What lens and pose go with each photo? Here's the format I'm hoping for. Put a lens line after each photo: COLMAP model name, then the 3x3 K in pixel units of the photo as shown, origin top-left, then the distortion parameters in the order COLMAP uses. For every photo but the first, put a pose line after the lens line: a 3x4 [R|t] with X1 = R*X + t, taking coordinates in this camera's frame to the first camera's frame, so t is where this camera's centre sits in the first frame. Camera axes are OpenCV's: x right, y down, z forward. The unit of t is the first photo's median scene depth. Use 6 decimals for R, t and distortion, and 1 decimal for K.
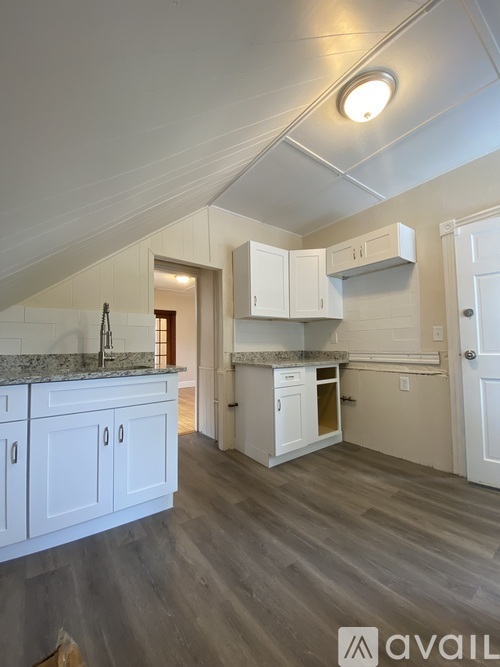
lens RADIAL K [[271.0, 0, 251.5], [0, 271.0, 335.0], [0, 0, 1]] dist [0.013924, -0.011340]
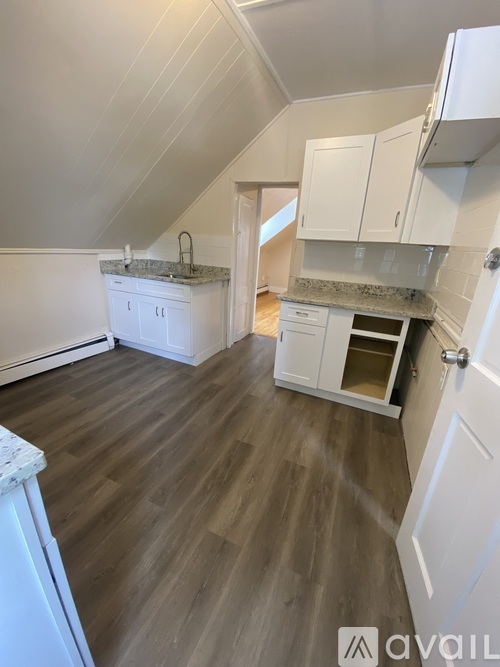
lens RADIAL K [[265.2, 0, 258.8], [0, 265.2, 342.4], [0, 0, 1]] dist [0.066317, -0.000015]
pose [[0.486750, 0.341766, -0.803910, 0.938600], [-0.029839, 0.926256, 0.375712, -0.101034], [0.873032, -0.158890, 0.461053, 0.496024]]
